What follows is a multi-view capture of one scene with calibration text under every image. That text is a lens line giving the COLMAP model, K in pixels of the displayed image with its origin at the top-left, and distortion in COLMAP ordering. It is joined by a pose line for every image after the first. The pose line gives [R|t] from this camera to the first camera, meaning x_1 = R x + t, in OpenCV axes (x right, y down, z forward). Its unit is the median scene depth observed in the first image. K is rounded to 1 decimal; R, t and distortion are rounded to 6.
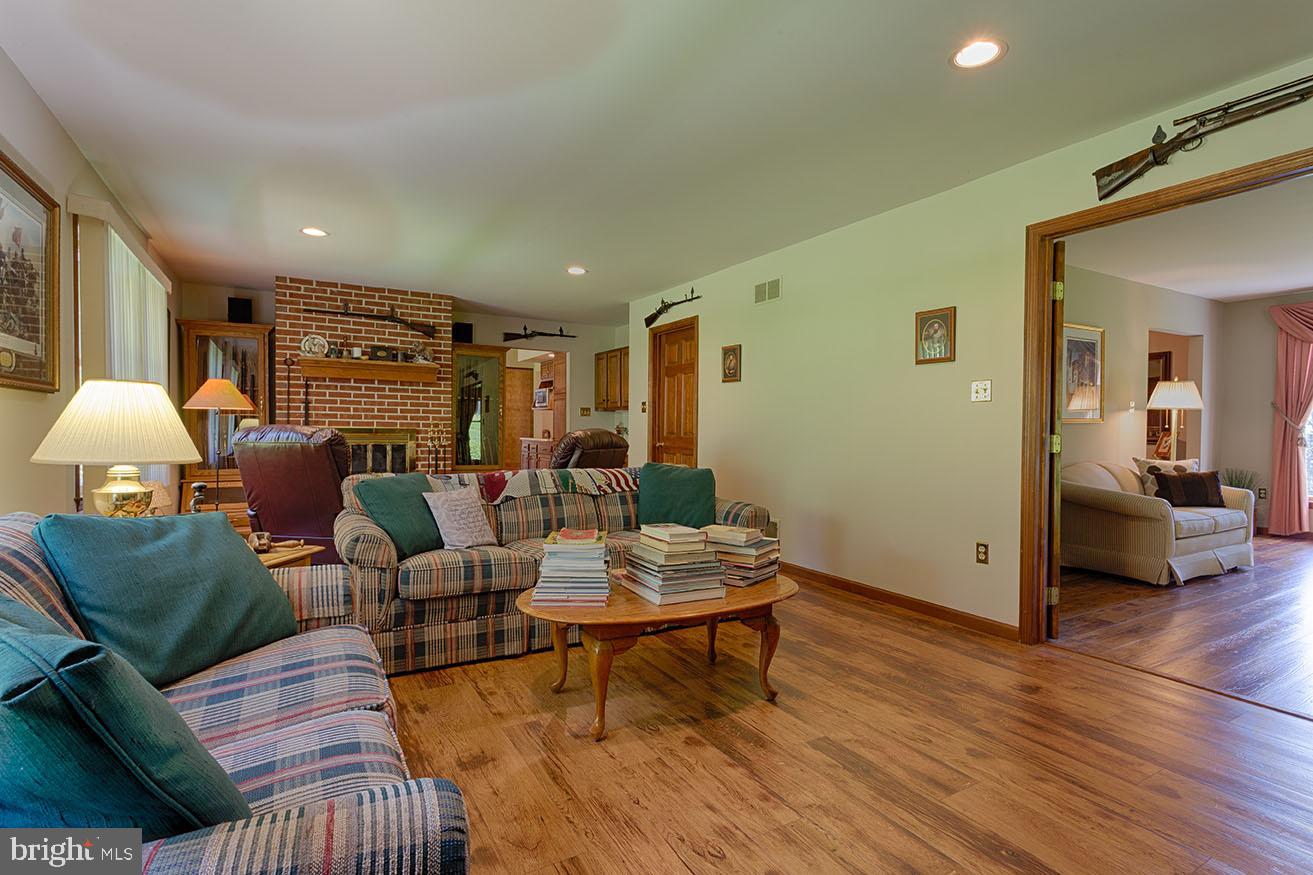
lens RADIAL K [[624.4, 0, 656.5], [0, 624.4, 437.5], [0, 0, 1]] dist [0.000817, 0.000690]
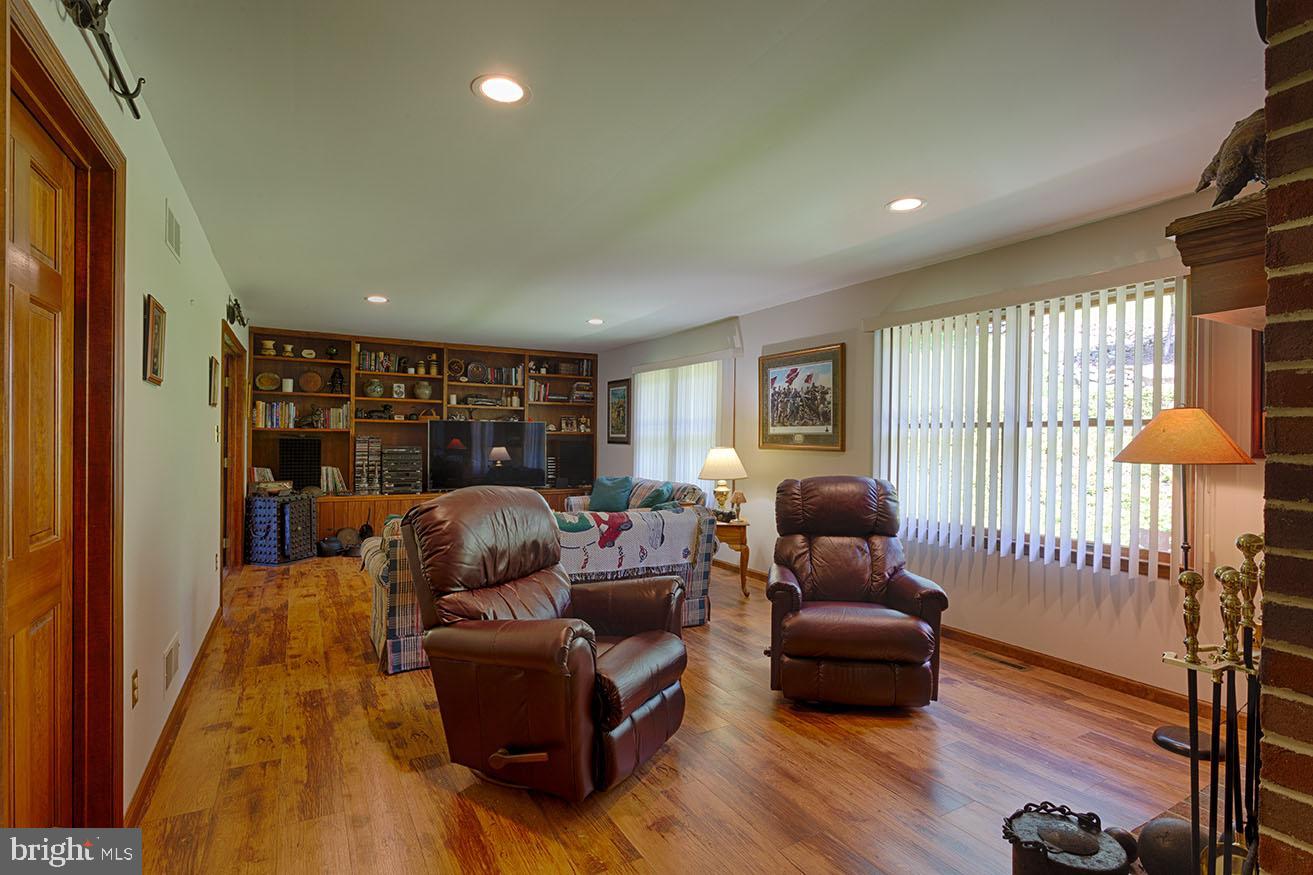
lens RADIAL K [[640.3, 0, 656.5], [0, 640.3, 437.5], [0, 0, 1]] dist [-0.003076, 0.000183]
pose [[-0.999805, -0.016716, 0.010495, -0.216786], [-0.016584, 0.999784, 0.012564, -0.057512], [-0.010702, 0.012388, -0.999866, 1.296085]]
